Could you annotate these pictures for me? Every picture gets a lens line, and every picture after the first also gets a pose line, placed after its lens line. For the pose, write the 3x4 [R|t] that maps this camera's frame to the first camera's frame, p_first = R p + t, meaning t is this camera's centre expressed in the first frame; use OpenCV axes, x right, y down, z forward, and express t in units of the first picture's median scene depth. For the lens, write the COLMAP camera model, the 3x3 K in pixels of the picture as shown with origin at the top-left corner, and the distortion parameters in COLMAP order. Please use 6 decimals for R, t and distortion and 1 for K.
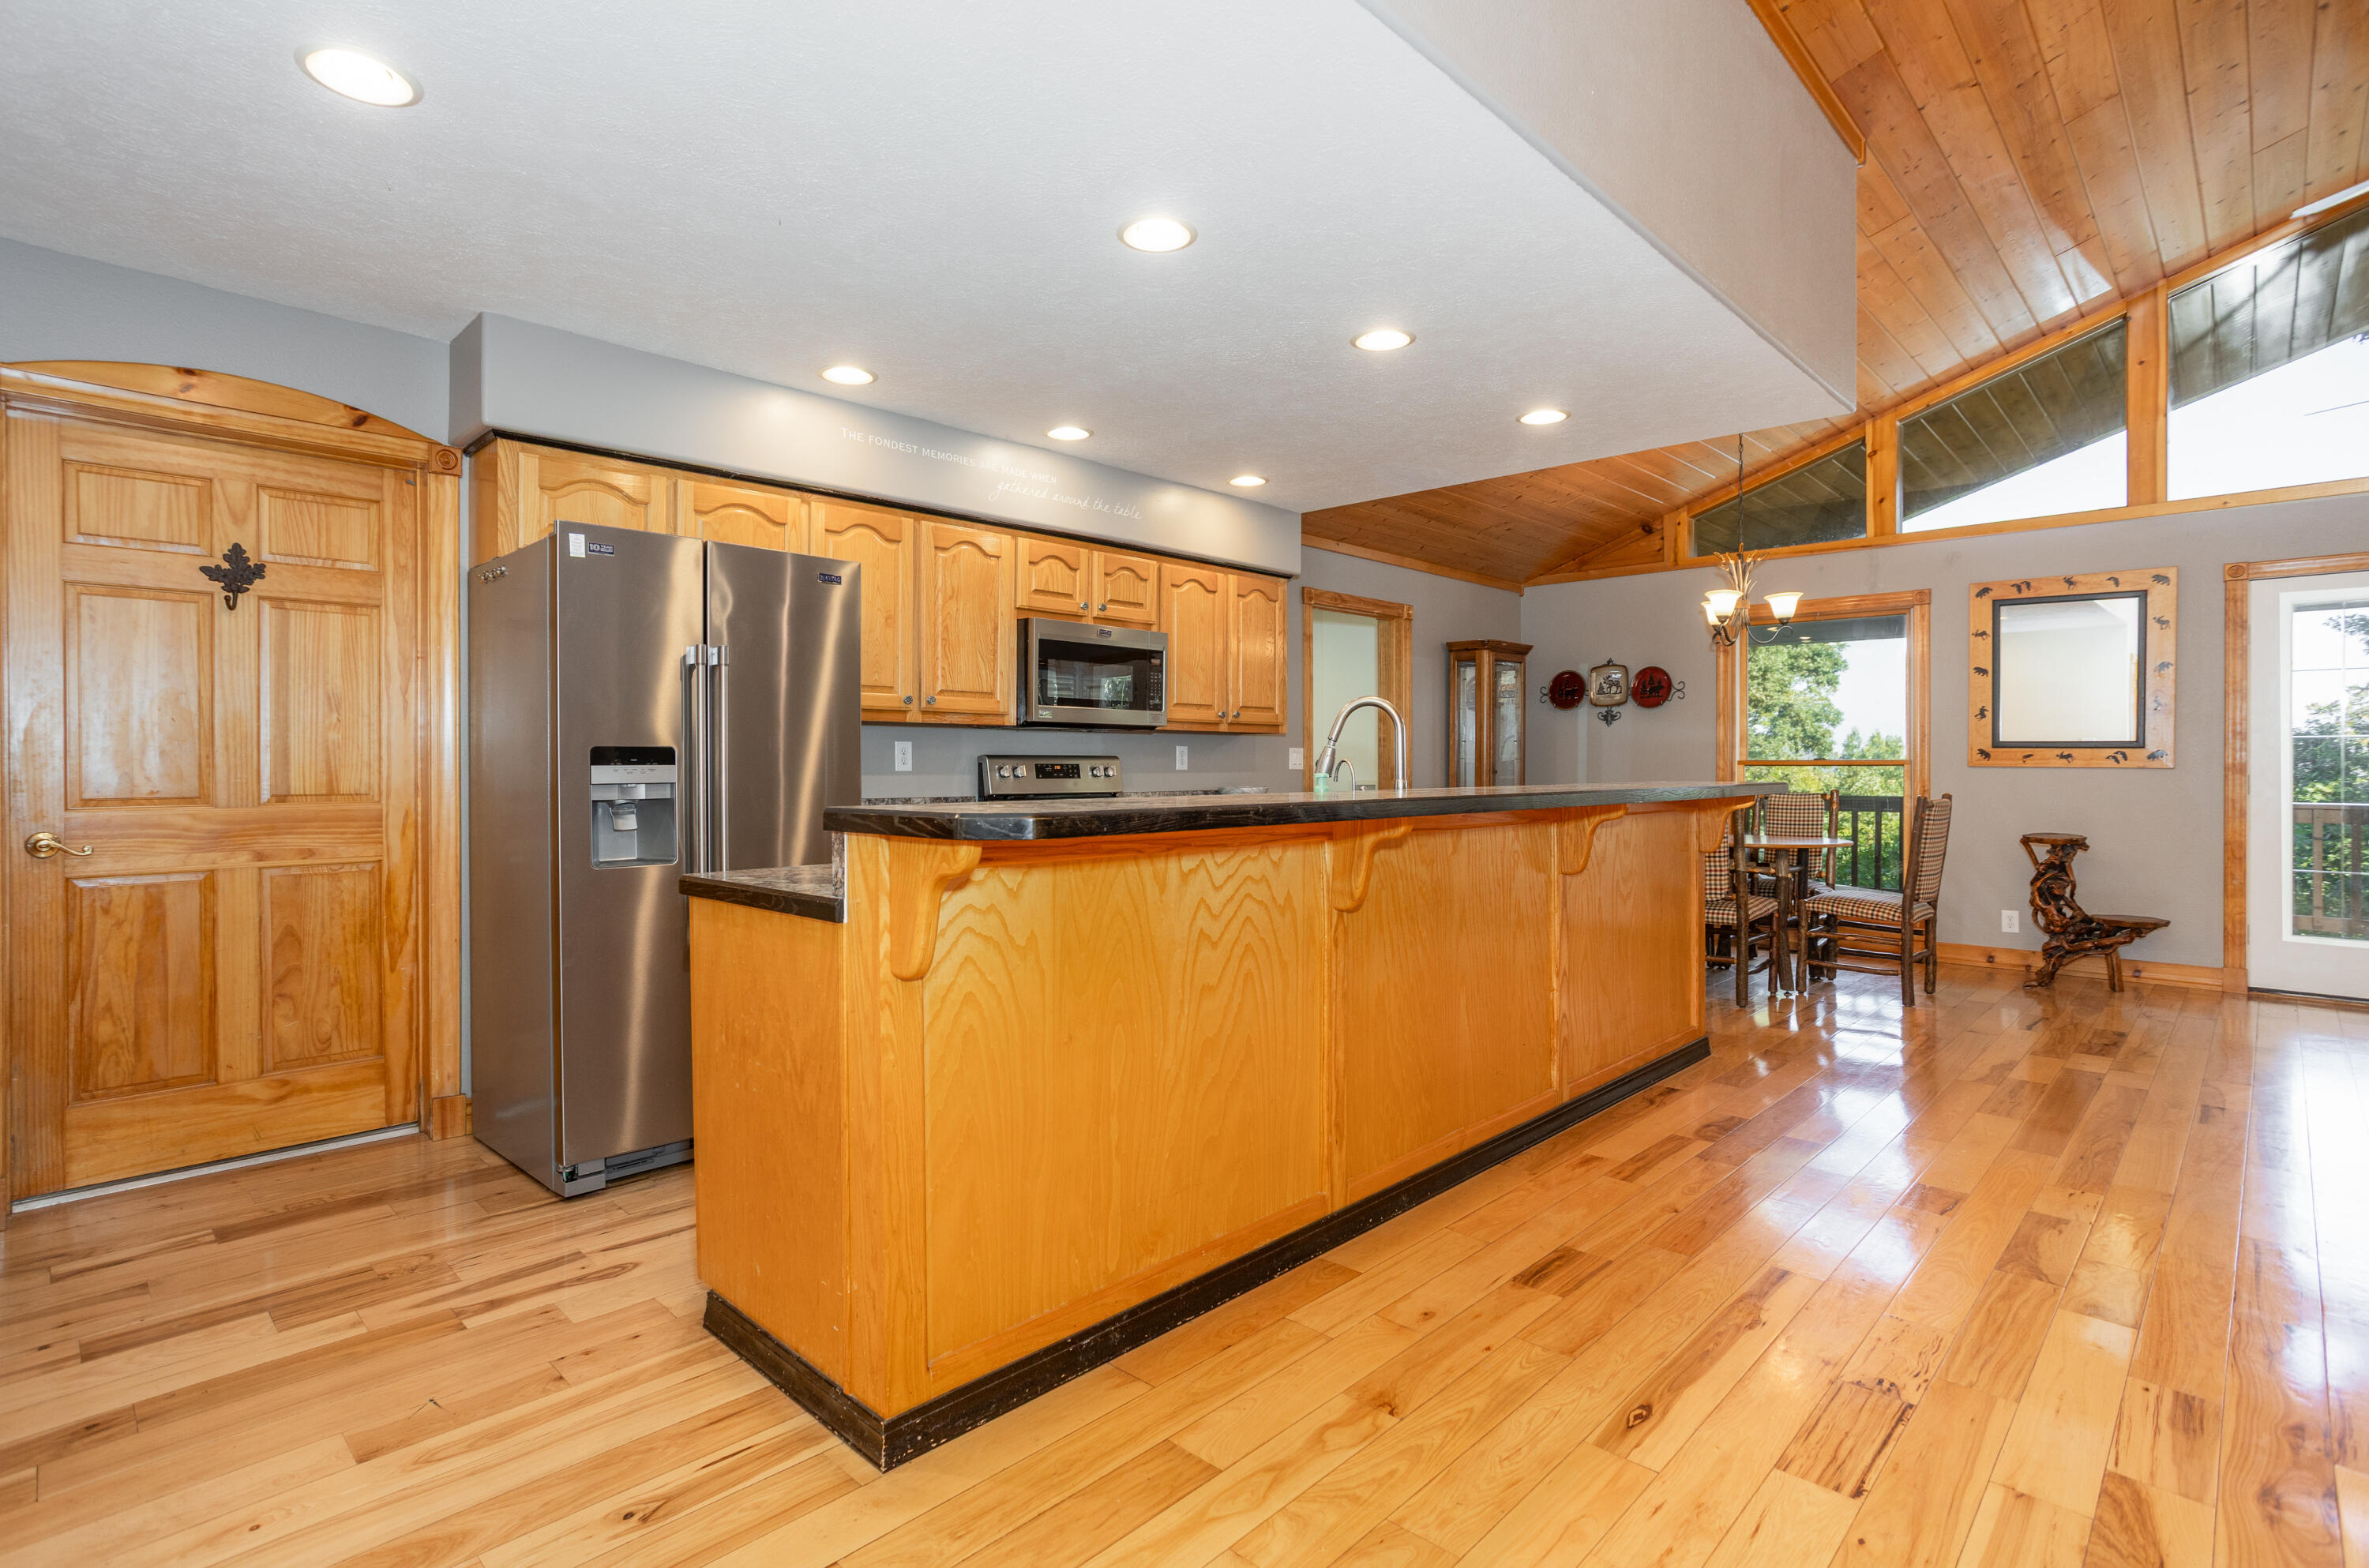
lens RADIAL K [[1160.5, 0, 1171.1], [0, 1160.5, 770.0], [0, 0, 1]] dist [-0.014014, 0.014194]
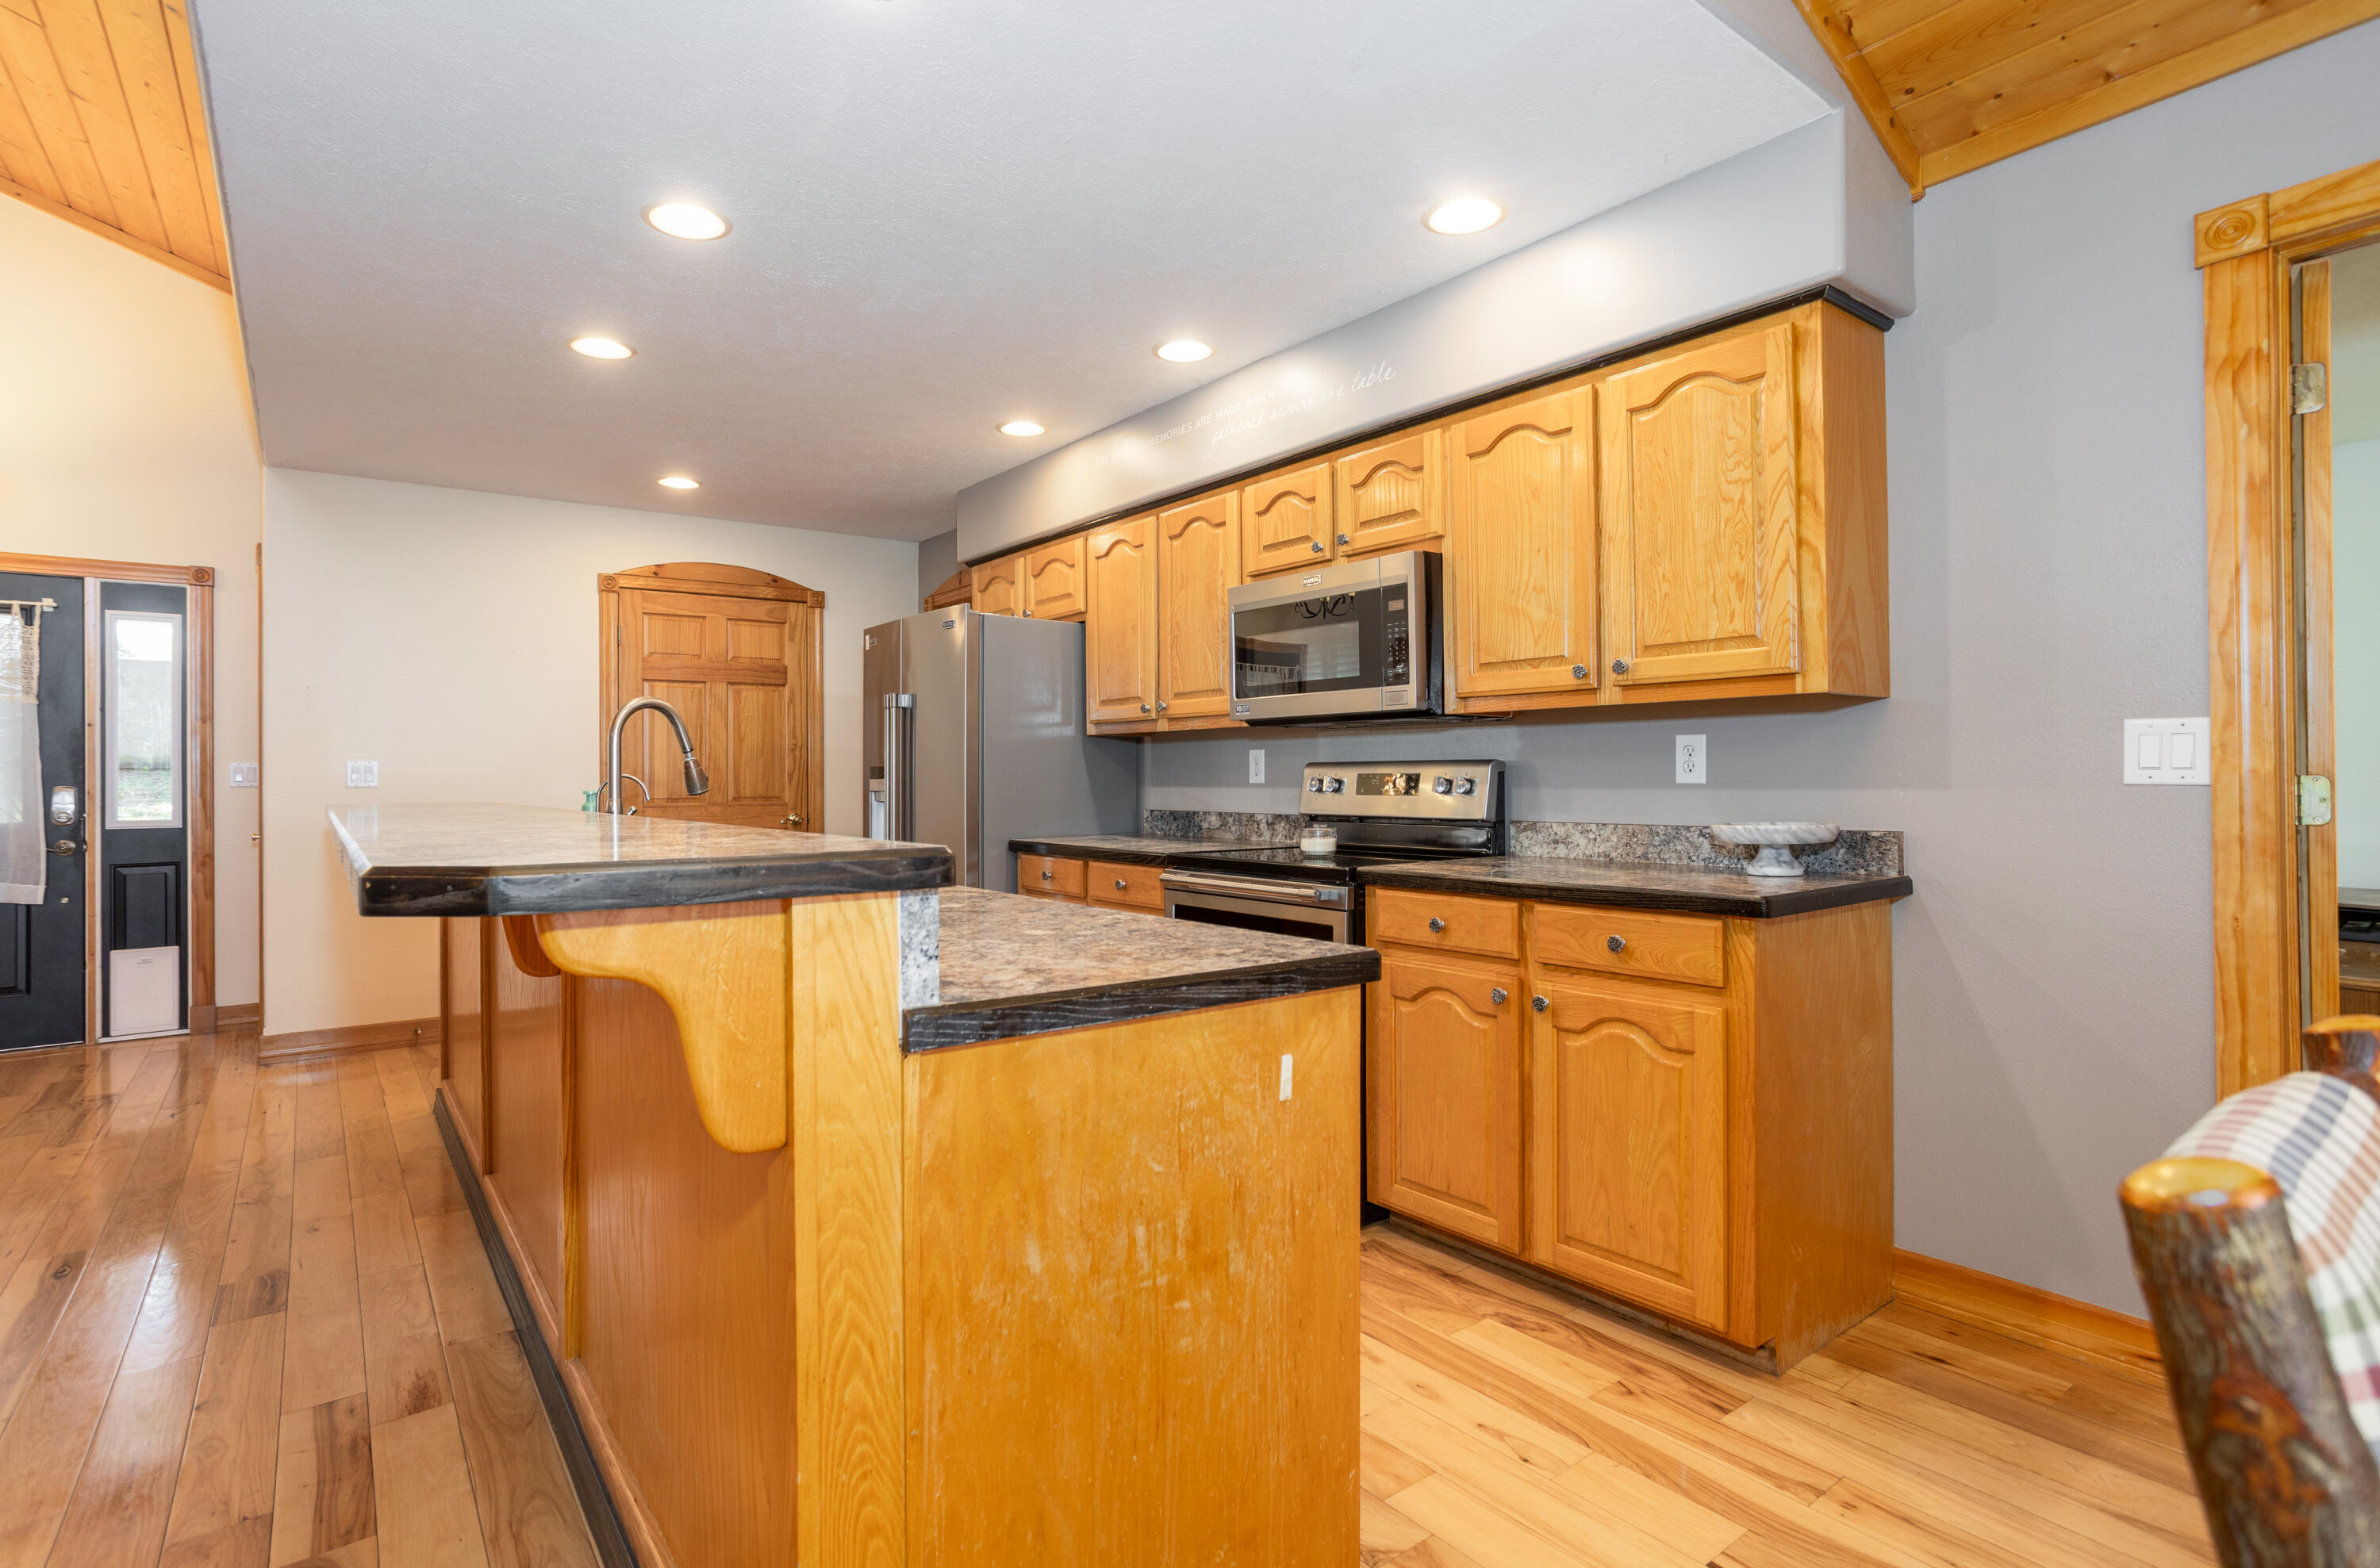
lens RADIAL K [[1165.8, 0, 1156.7], [0, 1165.8, 771.7], [0, 0, 1]] dist [-0.014014, 0.014194]
pose [[-0.173484, -0.003685, -0.984830, 0.520223], [0.002554, 0.999988, -0.004192, -0.003450], [0.984833, -0.003243, -0.173473, 0.851424]]
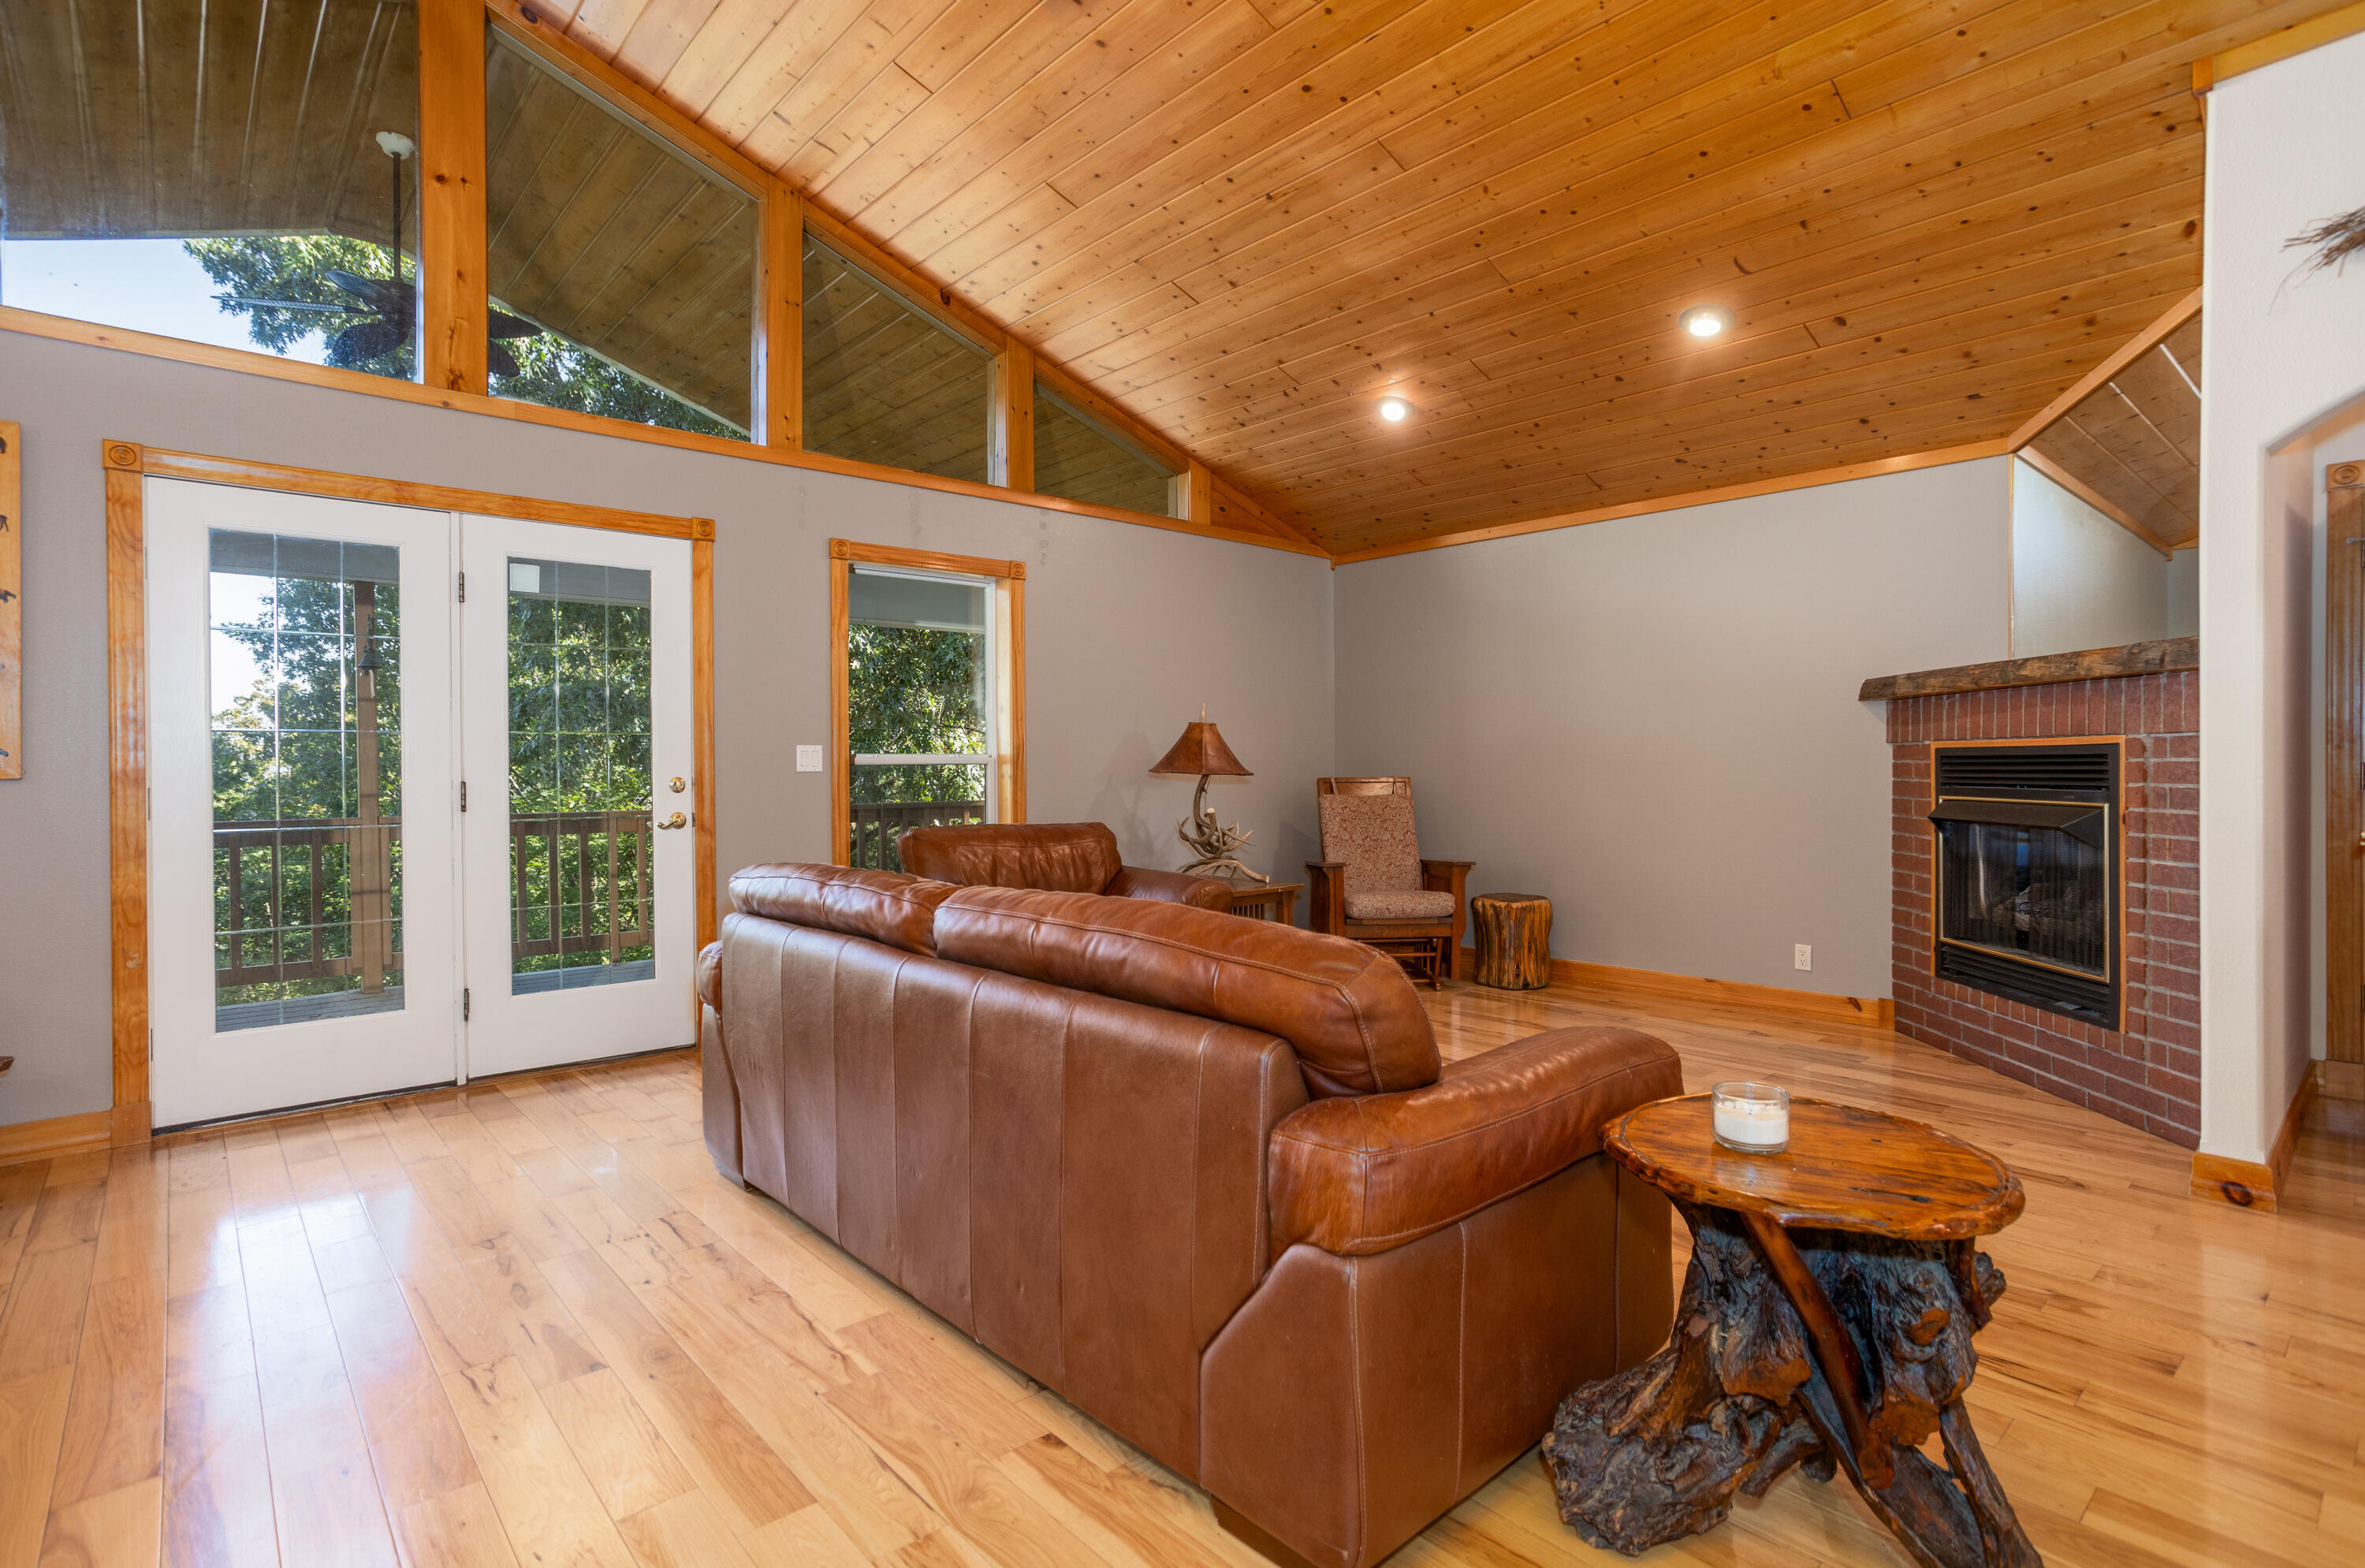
lens RADIAL K [[1163.0, 0, 1170.9], [0, 1163.0, 770.9], [0, 0, 1]] dist [-0.025236, 0.011245]
pose [[0.089441, -0.005979, 0.995974, 0.355248], [0.011082, 0.999926, 0.005007, -0.001647], [-0.995930, 0.010589, 0.089501, 0.387101]]
